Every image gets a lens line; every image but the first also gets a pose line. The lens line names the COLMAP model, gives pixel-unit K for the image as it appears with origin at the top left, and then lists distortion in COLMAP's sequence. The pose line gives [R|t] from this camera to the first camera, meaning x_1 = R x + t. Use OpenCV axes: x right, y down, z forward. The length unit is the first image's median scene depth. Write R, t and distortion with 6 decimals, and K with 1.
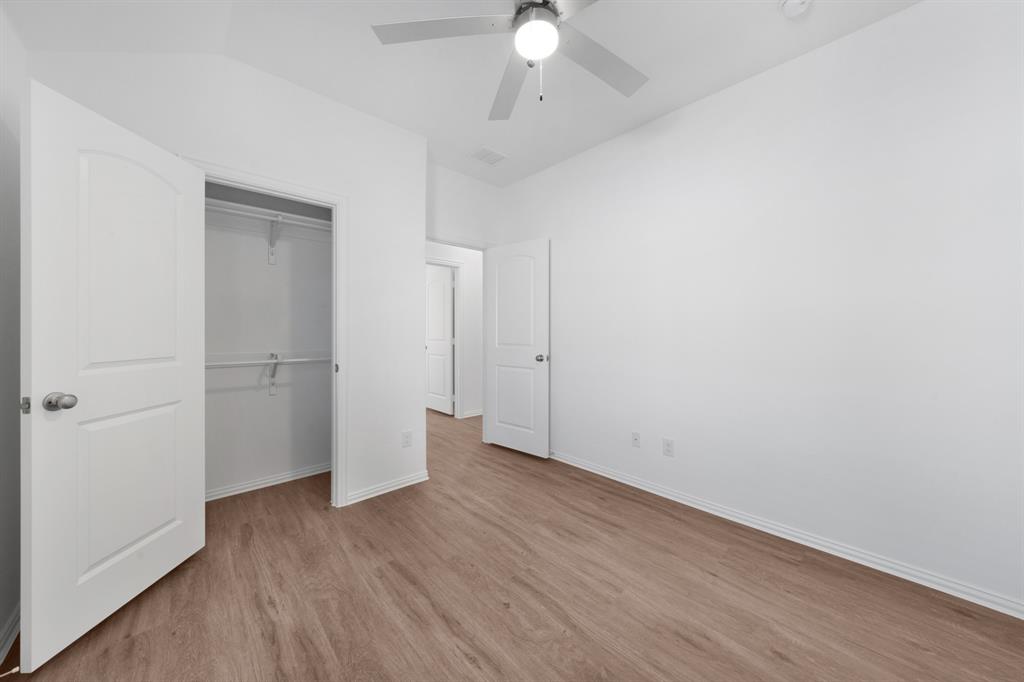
lens RADIAL K [[354.1, 0, 512.2], [0, 354.1, 335.1], [0, 0, 1]] dist [0.000777, 0.000029]
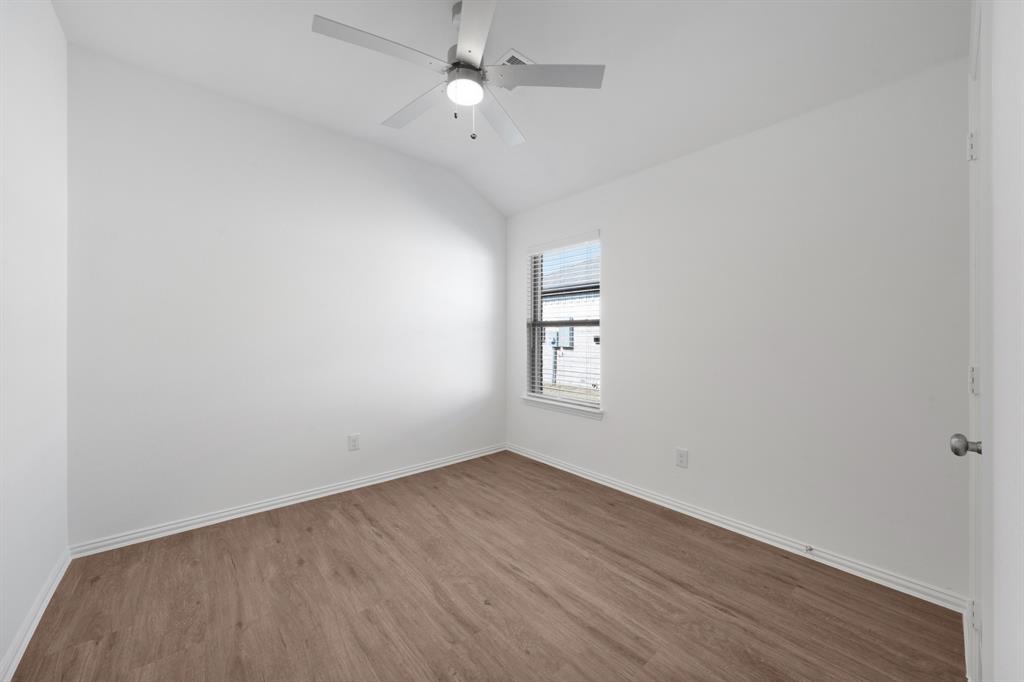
lens RADIAL K [[376.5, 0, 511.2], [0, 376.5, 335.9], [0, 0, 1]] dist [-0.000816, -0.000391]
pose [[-0.999156, -0.001530, 0.041056, -0.124639], [-0.001000, 0.999916, 0.012910, -0.025381], [-0.041073, 0.012858, -0.999073, 2.023959]]
